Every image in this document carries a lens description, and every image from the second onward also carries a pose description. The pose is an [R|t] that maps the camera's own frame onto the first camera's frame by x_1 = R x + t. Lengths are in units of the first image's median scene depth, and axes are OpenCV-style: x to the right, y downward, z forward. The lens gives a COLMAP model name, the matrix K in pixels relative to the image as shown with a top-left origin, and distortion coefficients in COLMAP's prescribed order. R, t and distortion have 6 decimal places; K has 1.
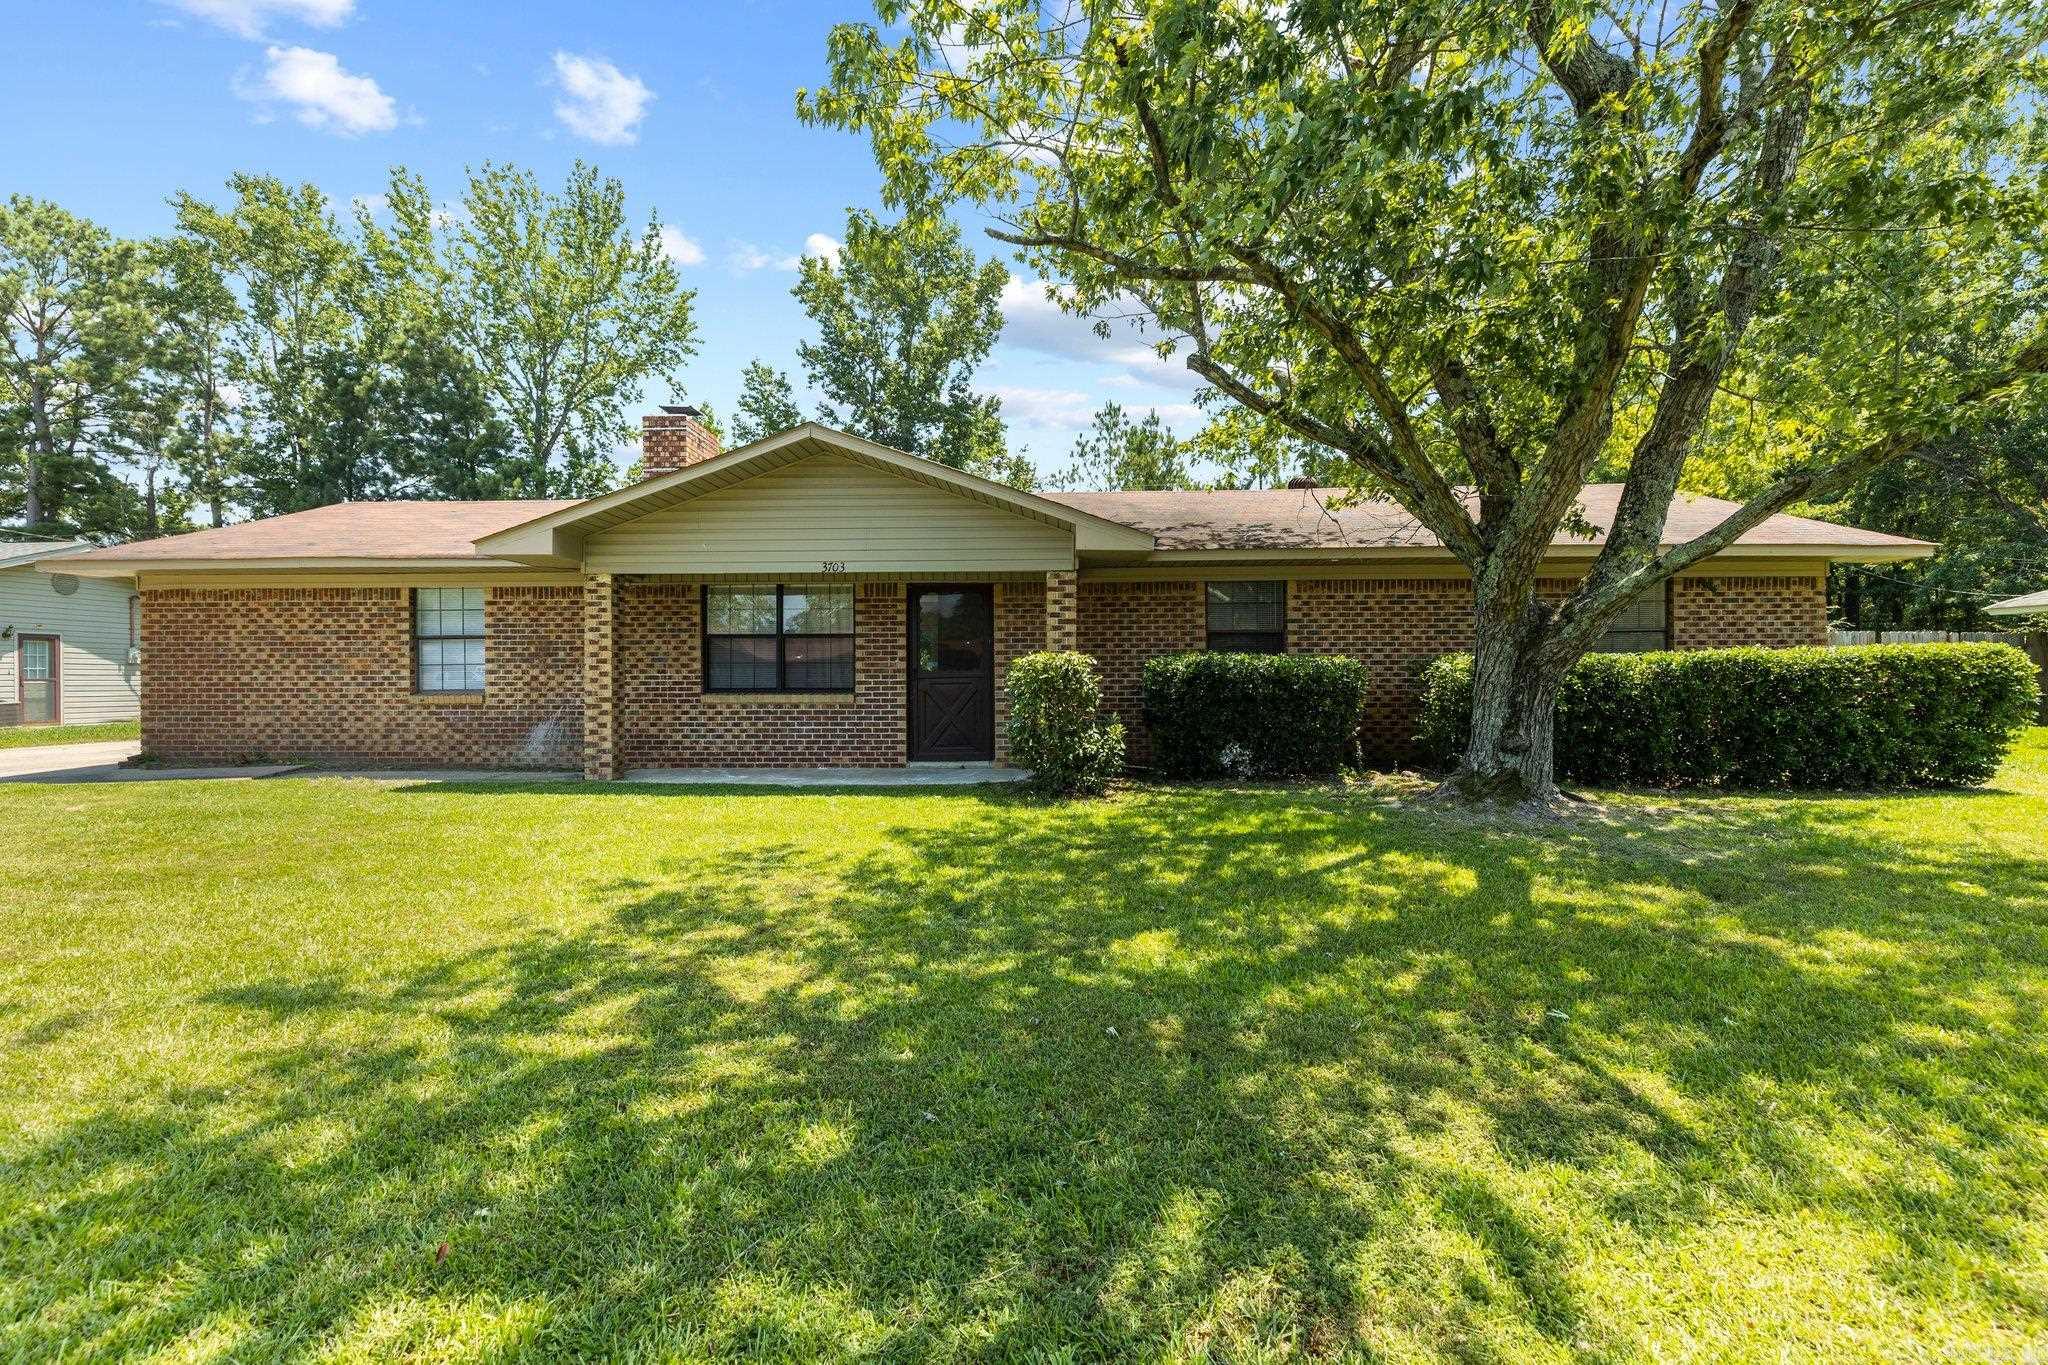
lens RADIAL K [[924.8, 0, 1024.0], [0, 924.8, 682.5], [0, 0, 1]] dist [0.002983, 0.000141]
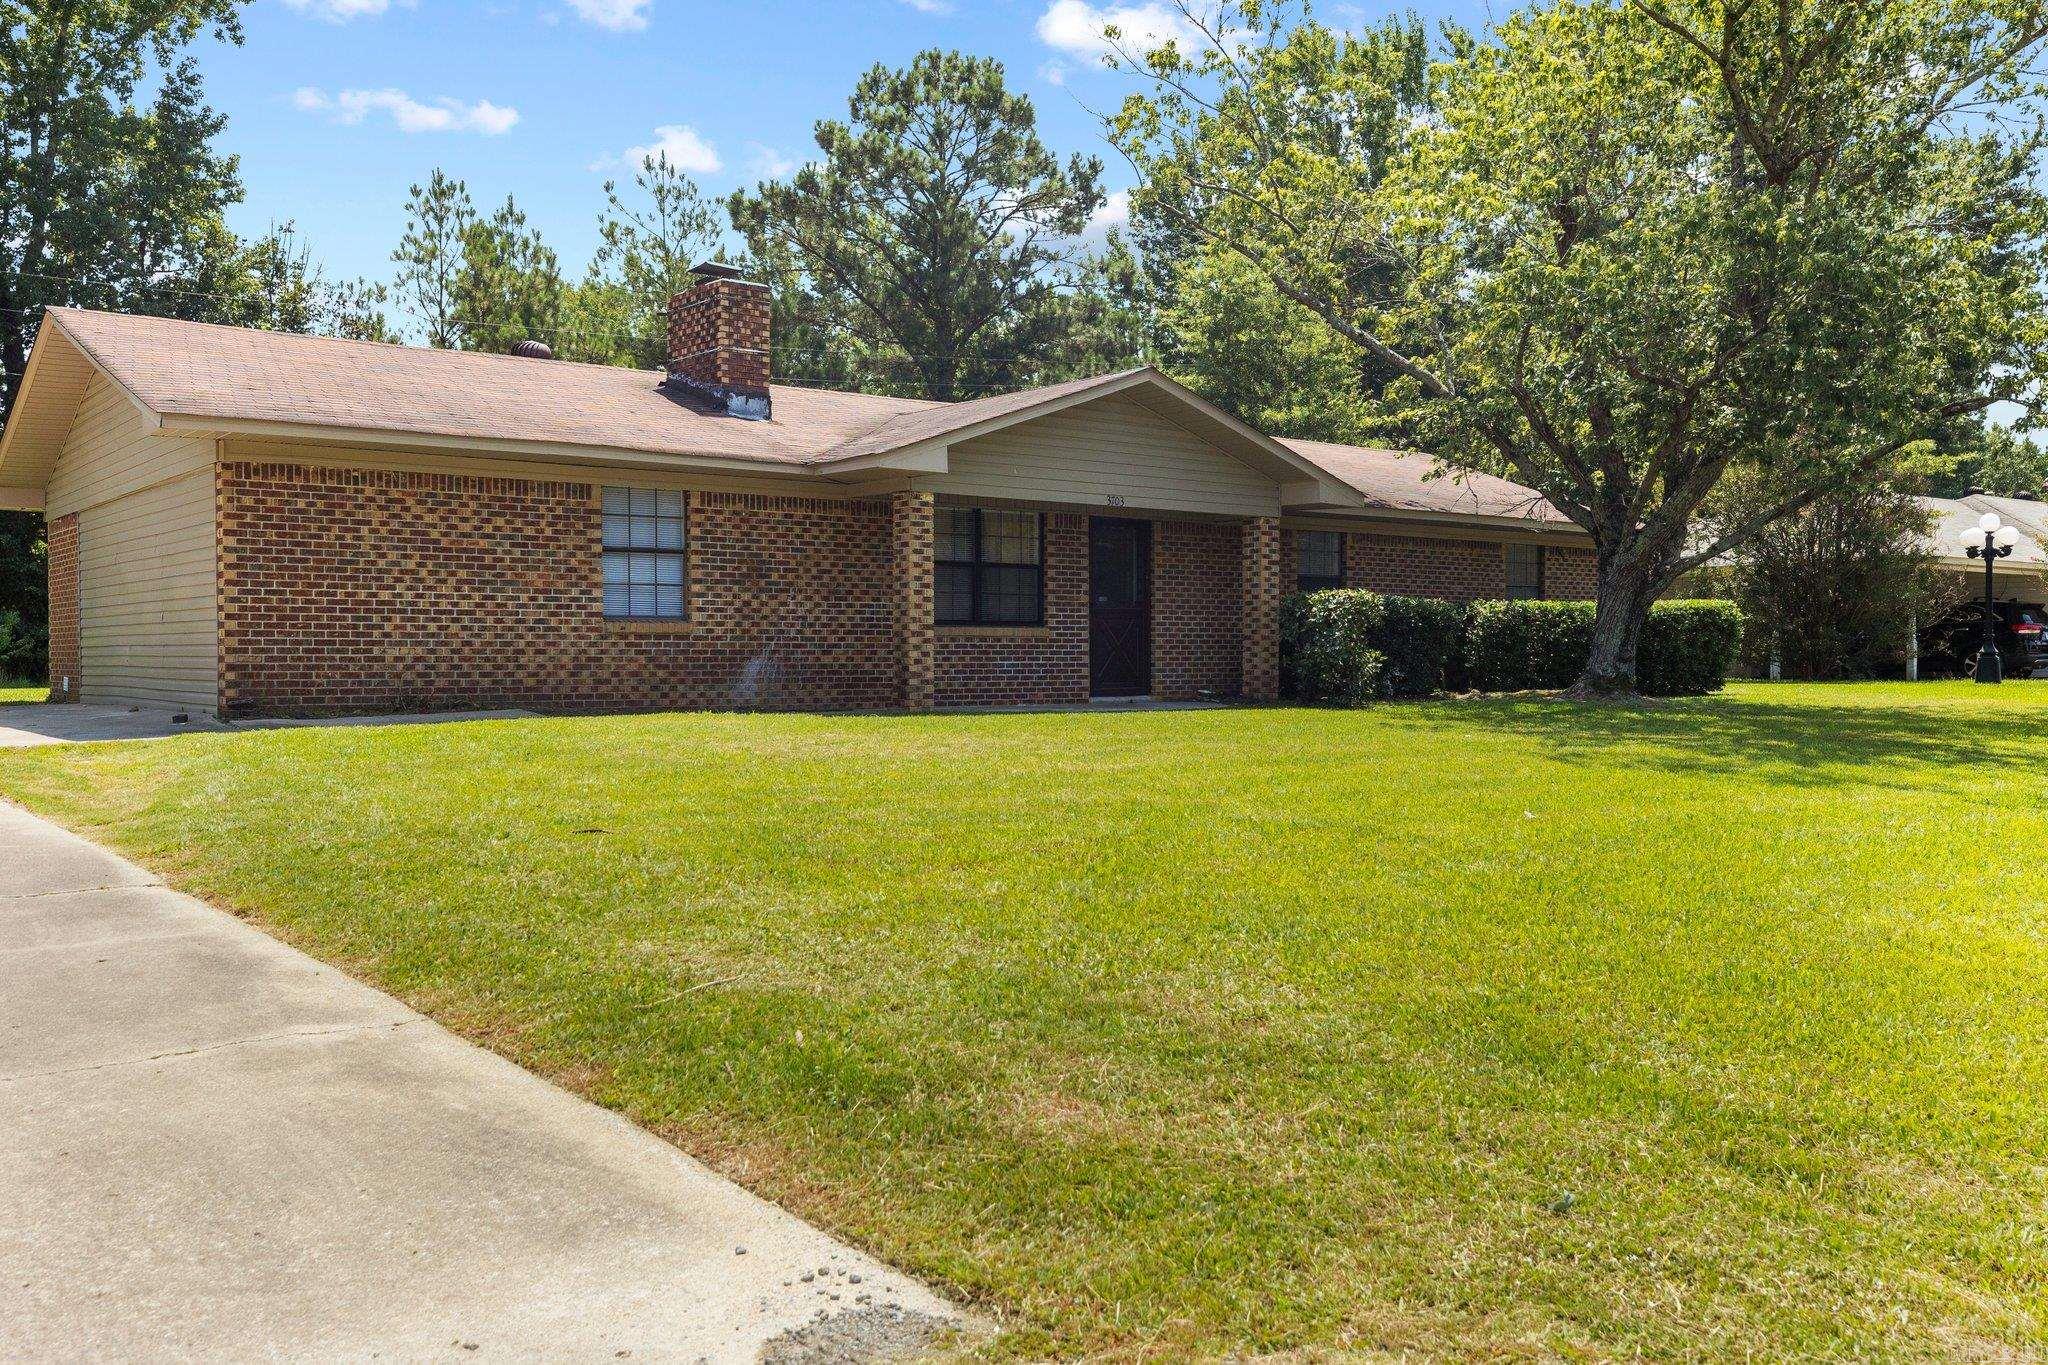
lens RADIAL K [[1775.8, 0, 1024.0], [0, 1775.8, 682.5], [0, 0, 1]] dist [0.009185, 0.008432]
pose [[0.760227, -0.005539, 0.649633, -0.382221], [0.001251, 0.999974, 0.007062, 0.015403], [-0.649656, -0.004556, 0.760215, -0.106507]]
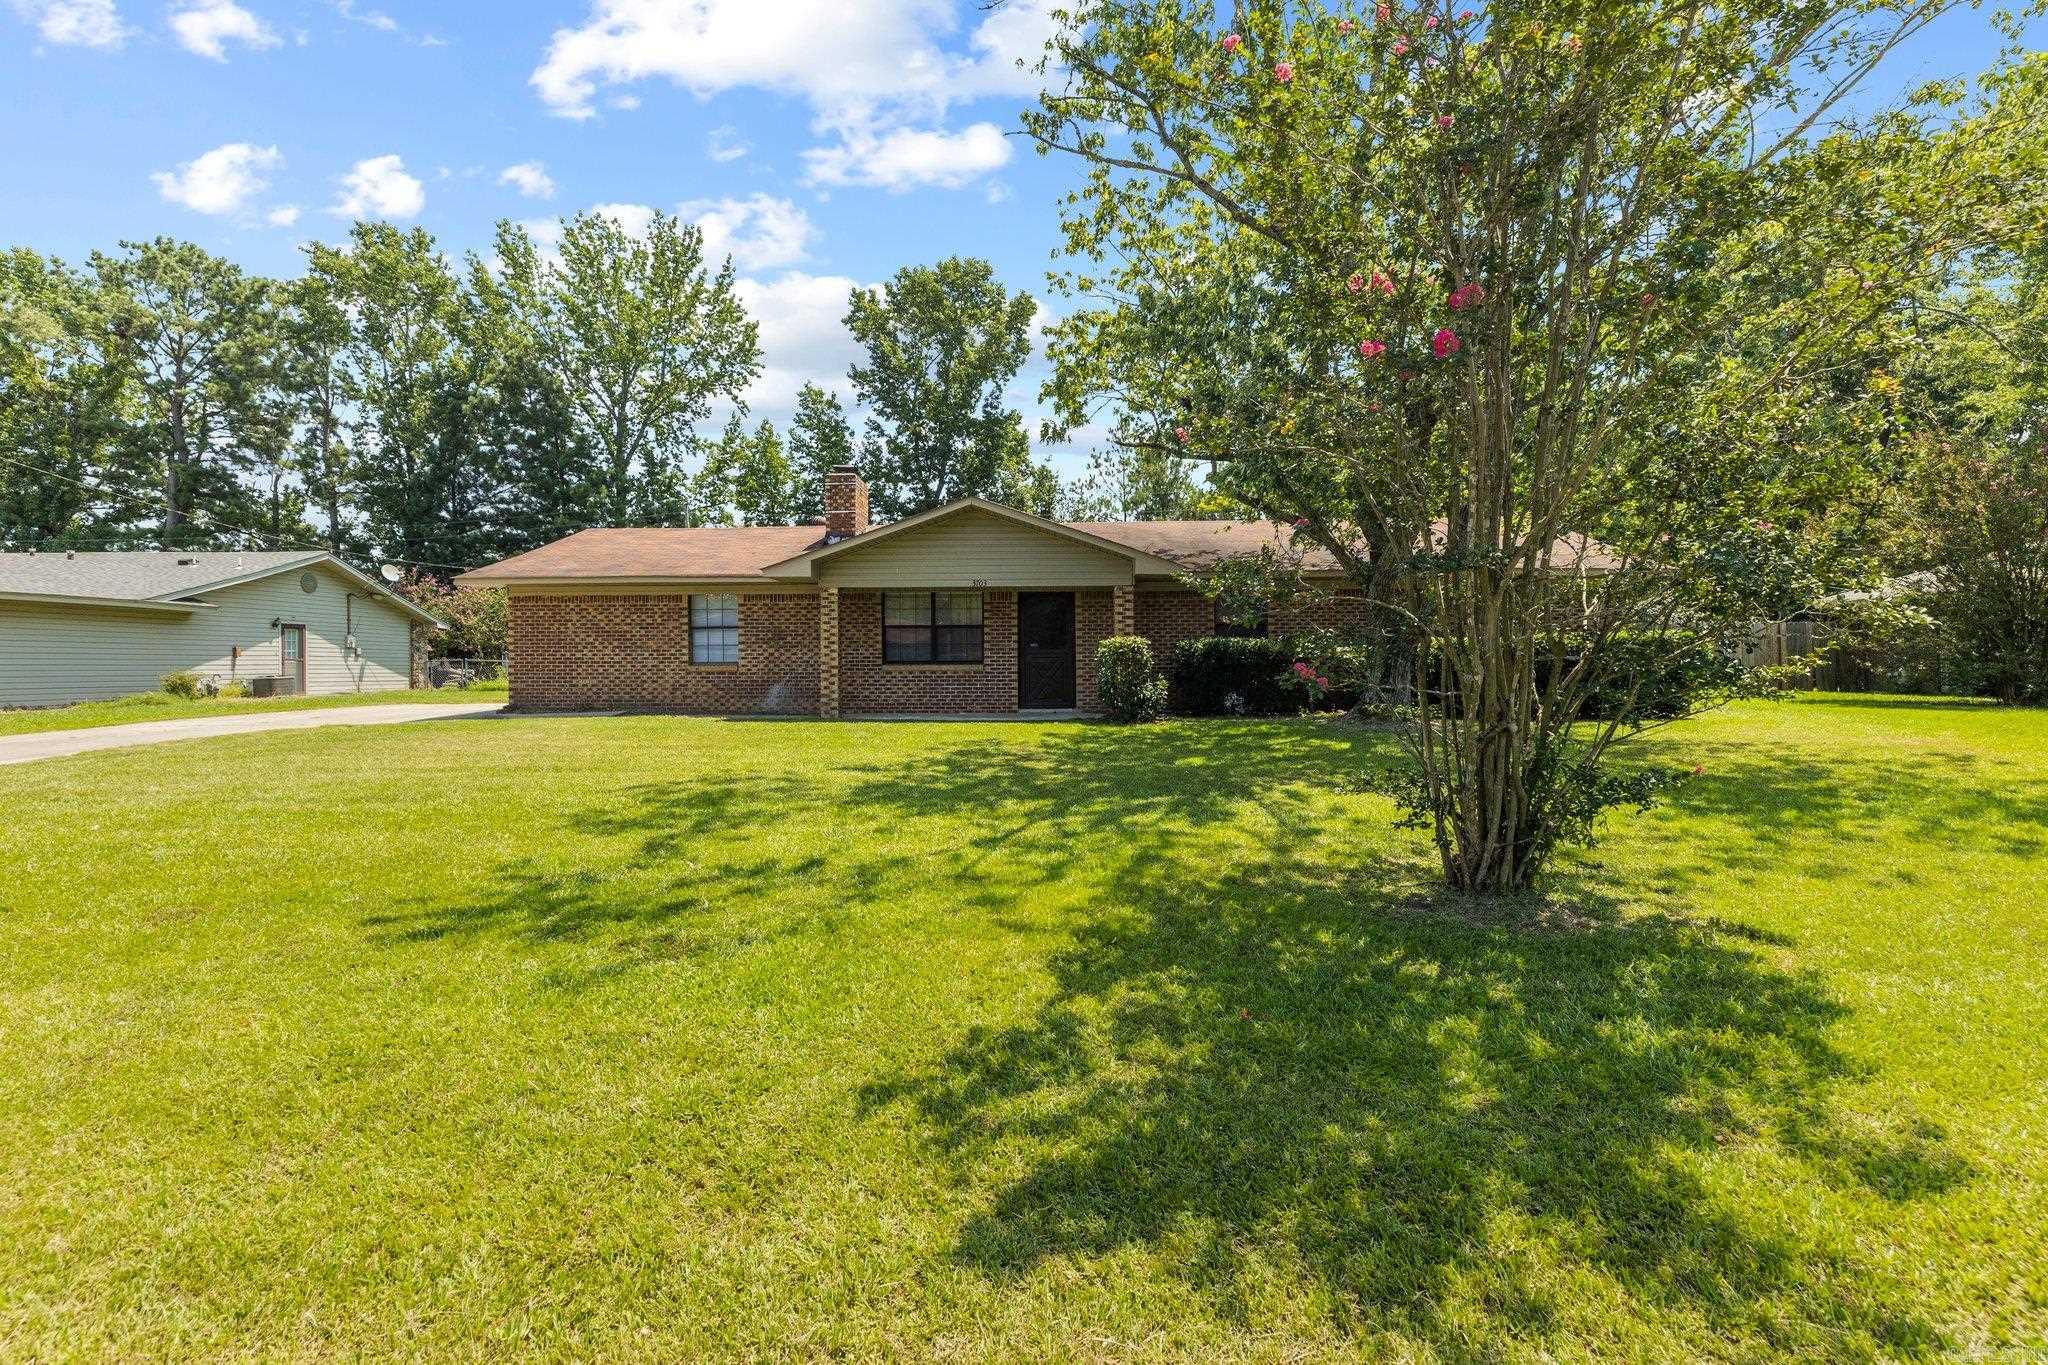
lens RADIAL K [[930.4, 0, 1019.8], [0, 930.4, 661.1], [0, 0, 1]] dist [-0.000240, 0.000025]
pose [[0.999989, -0.000467, -0.004612, -0.031710], [0.000425, 0.999958, -0.009160, 0.005665], [0.004616, 0.009158, 0.999947, -0.144342]]
